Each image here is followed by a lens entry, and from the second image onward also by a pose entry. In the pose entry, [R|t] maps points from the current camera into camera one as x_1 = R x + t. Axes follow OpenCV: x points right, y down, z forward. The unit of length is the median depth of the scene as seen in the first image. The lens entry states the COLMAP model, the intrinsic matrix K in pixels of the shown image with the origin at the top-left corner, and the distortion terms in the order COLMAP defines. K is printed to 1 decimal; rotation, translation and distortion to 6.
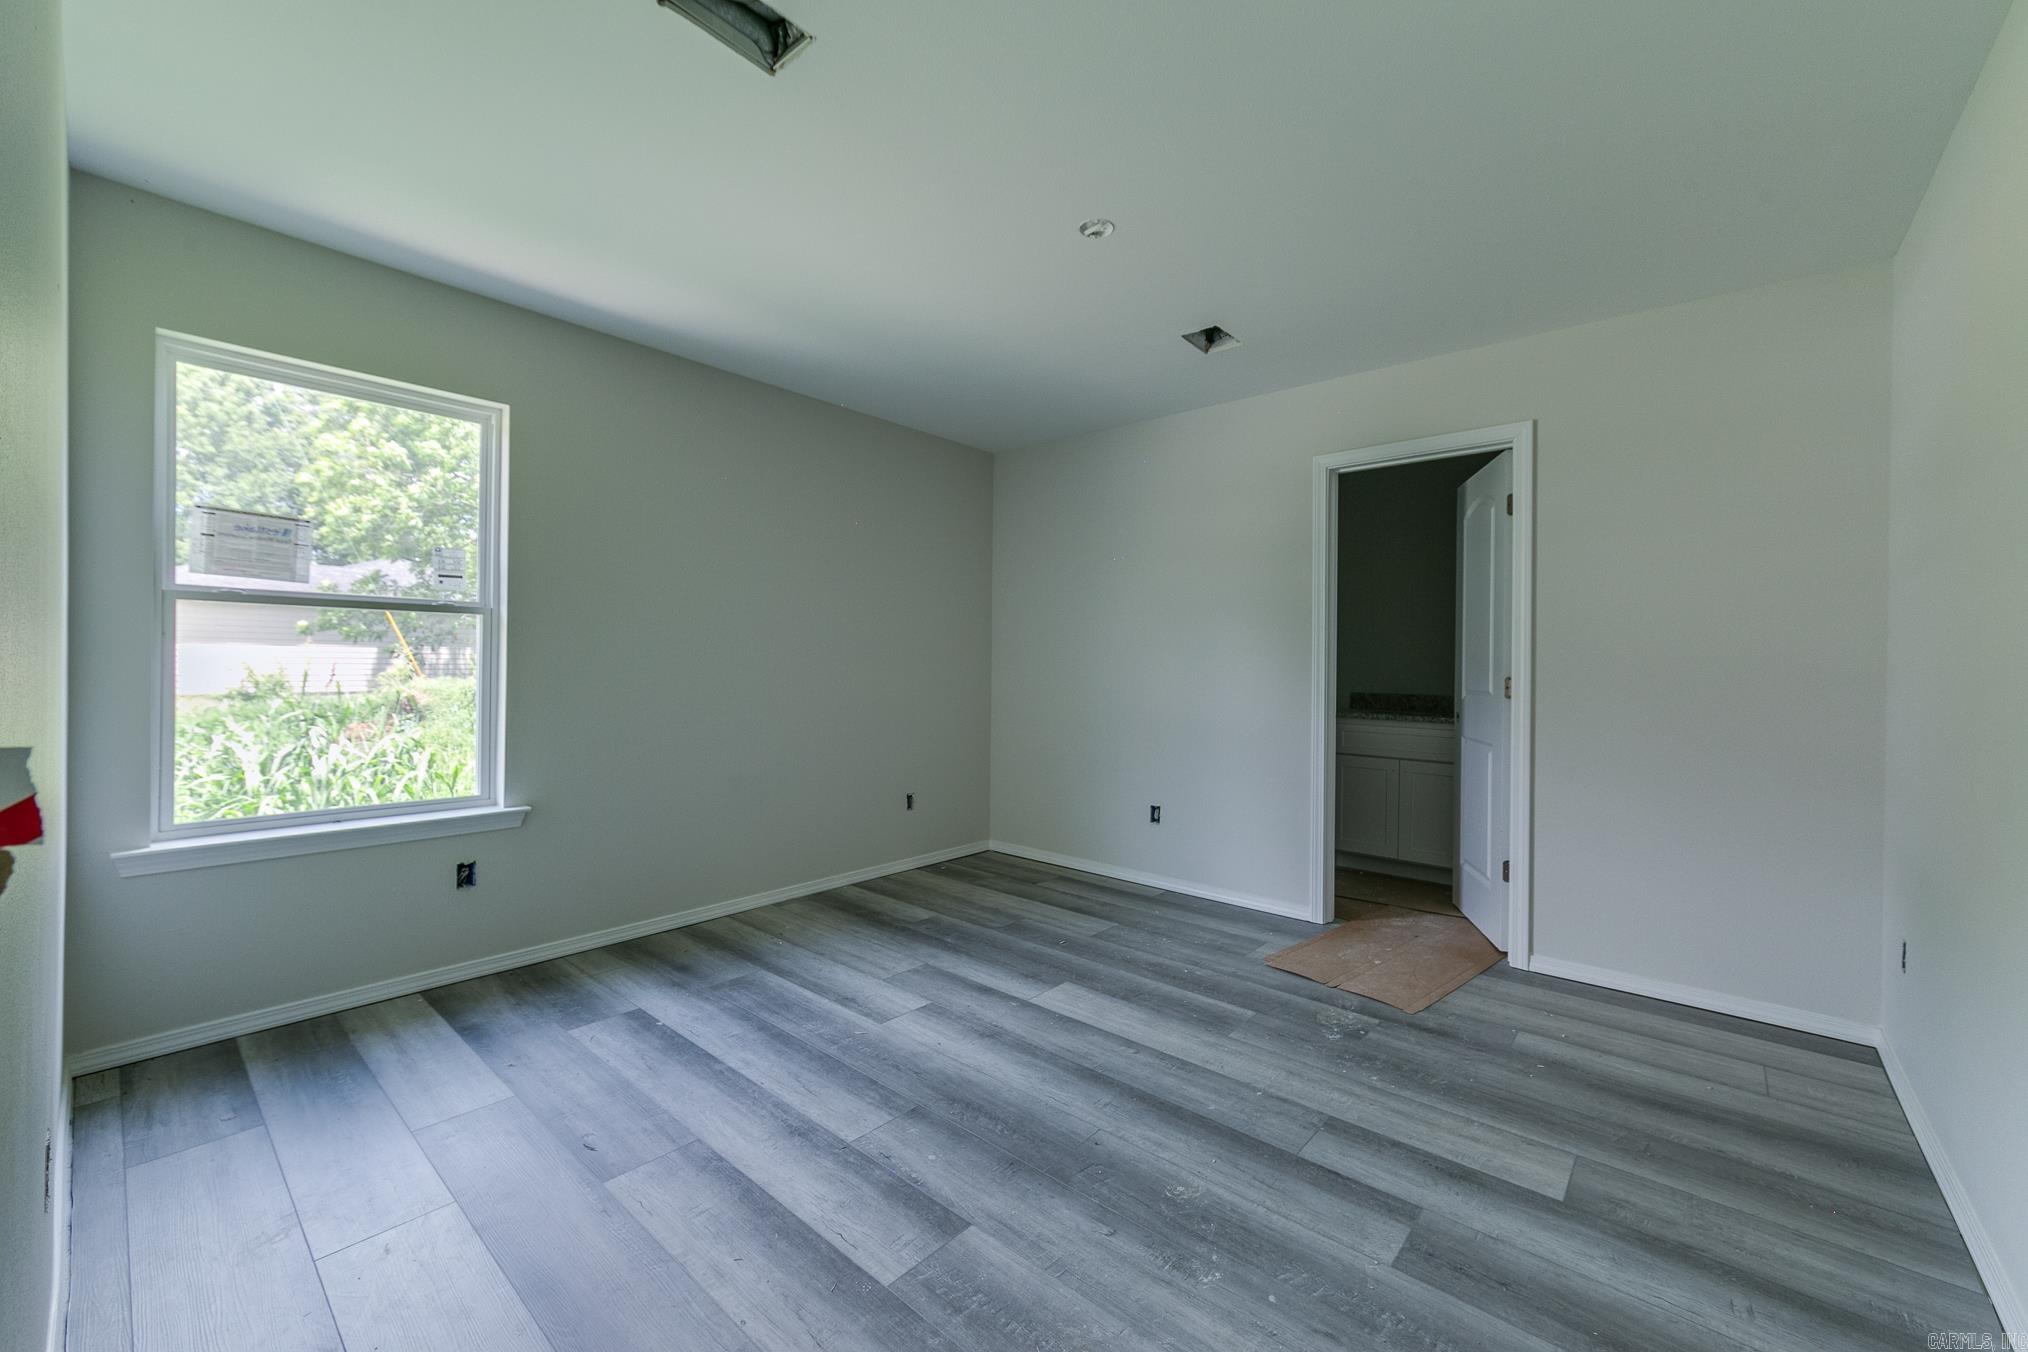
lens RADIAL K [[794.5, 0, 1023.9], [0, 794.5, 661.0], [0, 0, 1]] dist [-0.002777, 0.000712]
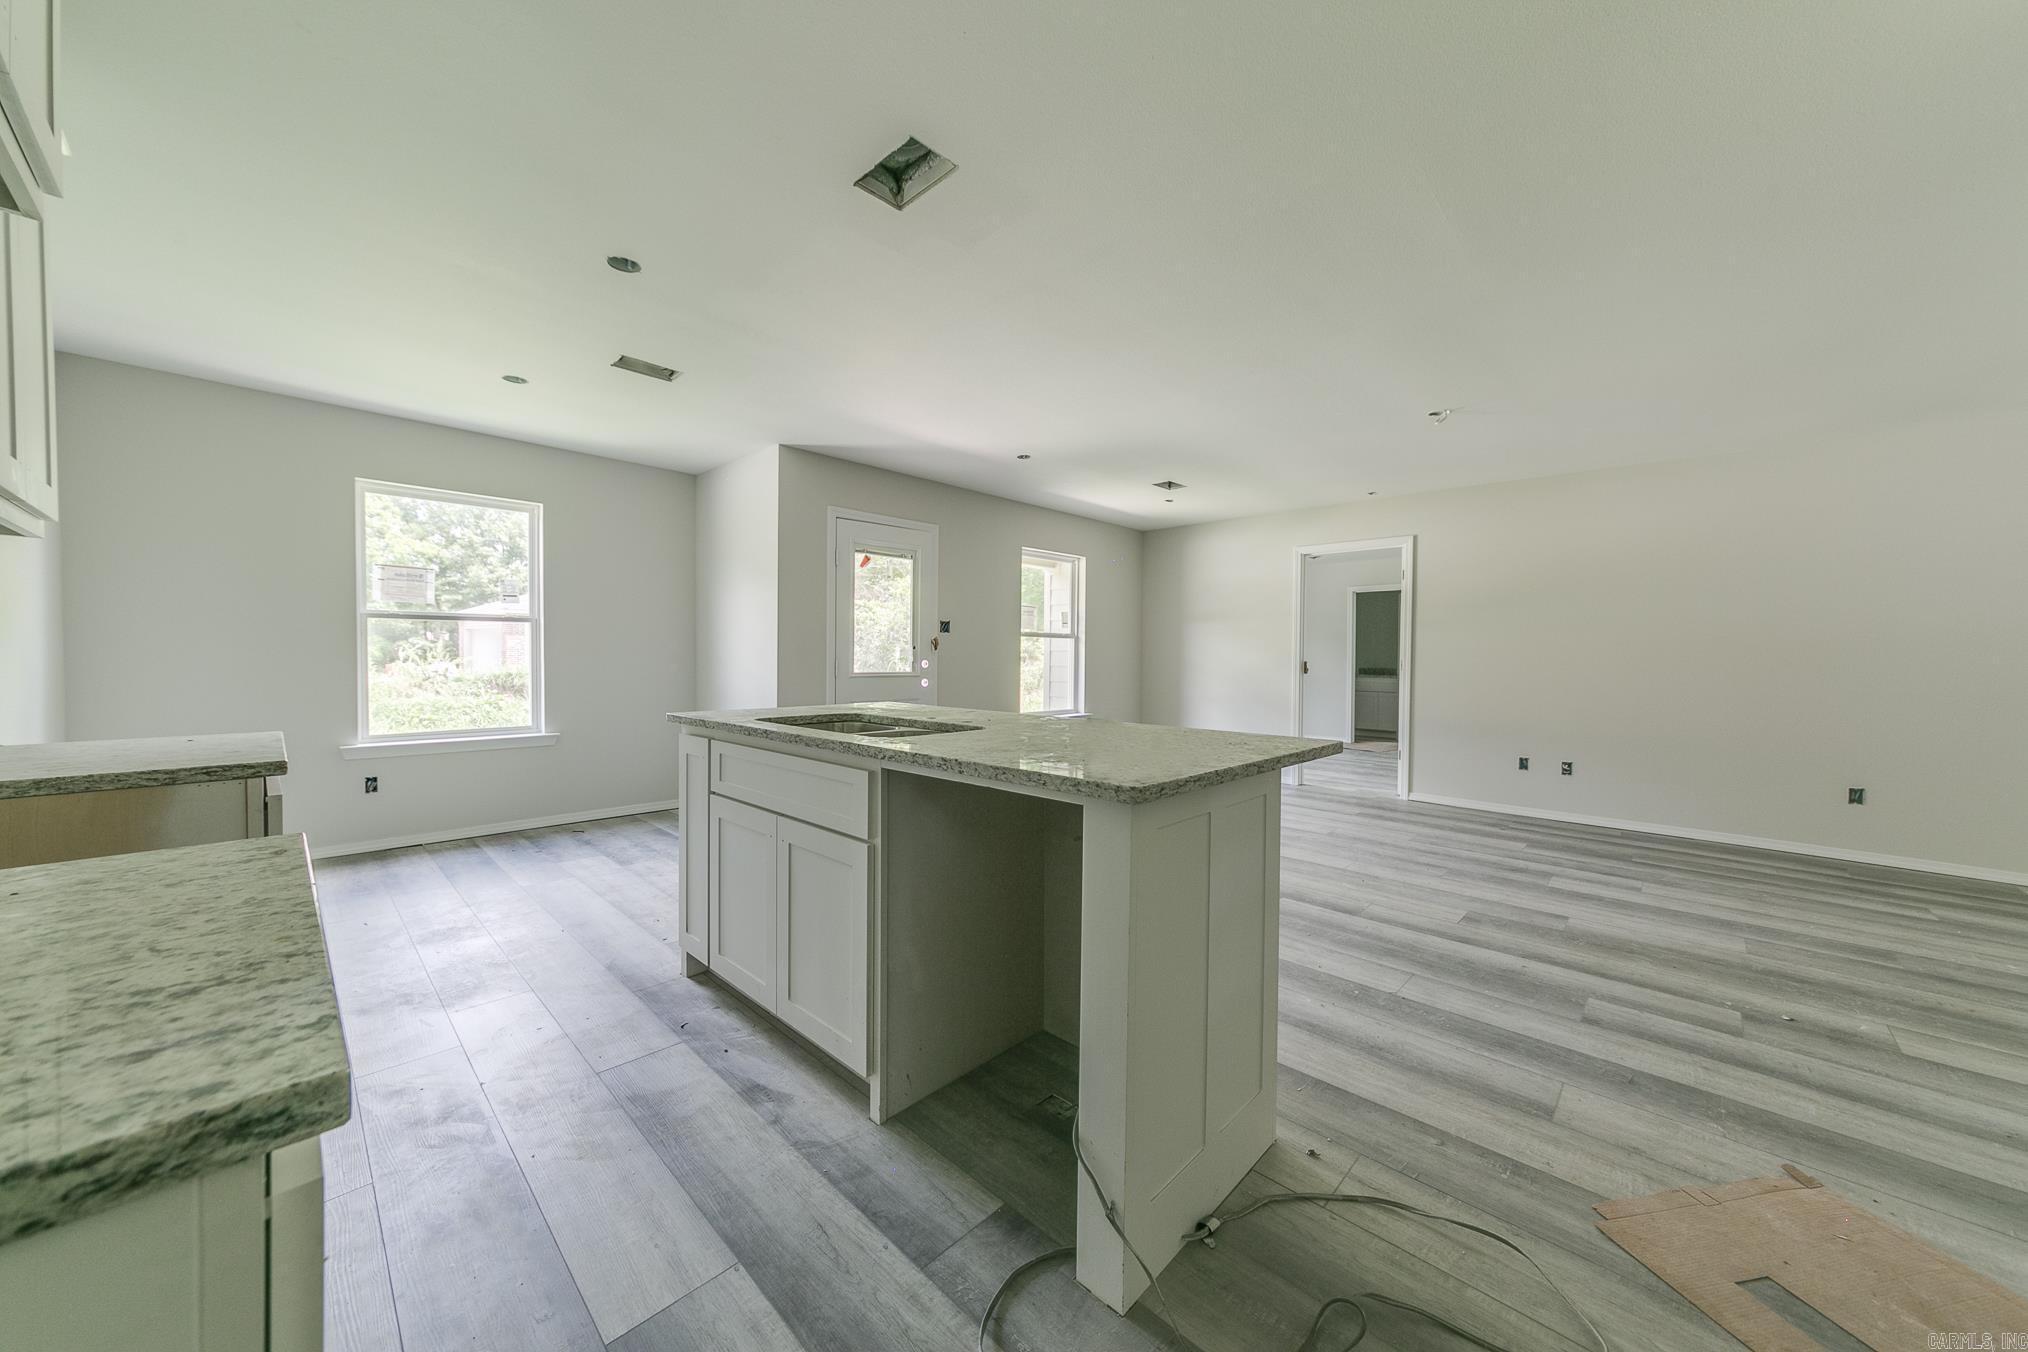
lens RADIAL K [[714.1, 0, 1012.4], [0, 714.1, 668.2], [0, 0, 1]] dist [0.000429, 0.001455]
pose [[0.998559, -0.011196, -0.052483, 0.516208], [0.012130, 0.999773, 0.017511, 0.030919], [0.052275, -0.018123, 0.998468, -0.581457]]
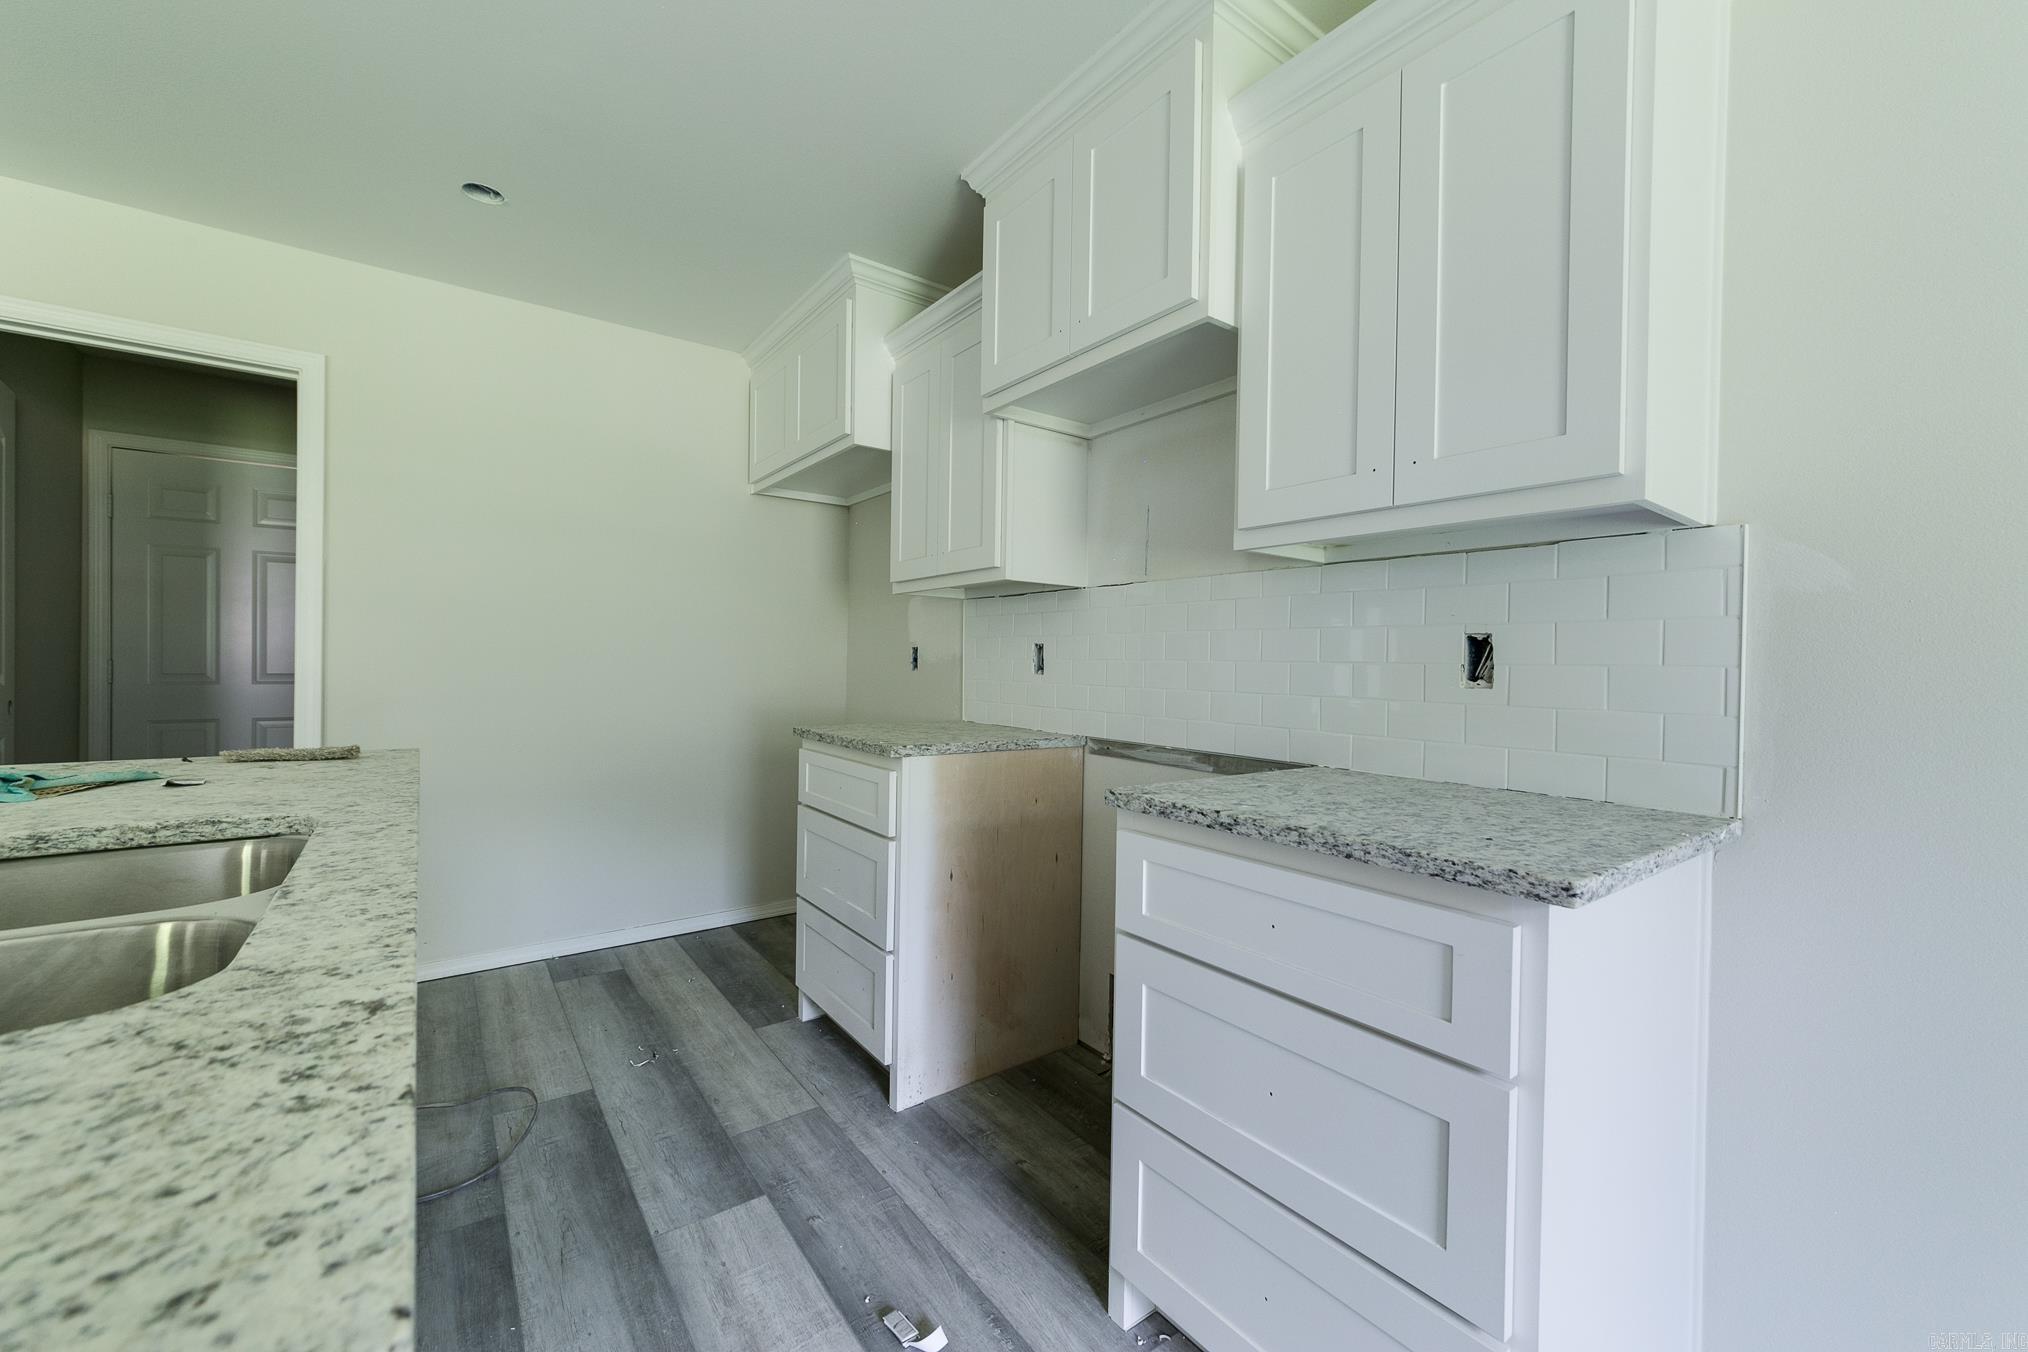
lens RADIAL K [[794.5, 0, 1008.7], [0, 794.5, 669.4], [0, 0, 1]] dist [-0.002777, 0.000712]
pose [[-0.973267, -0.038281, 0.226464, -0.097065], [-0.036767, 0.999264, 0.010900, 0.018277], [-0.226715, 0.002282, -0.973959, 0.442065]]
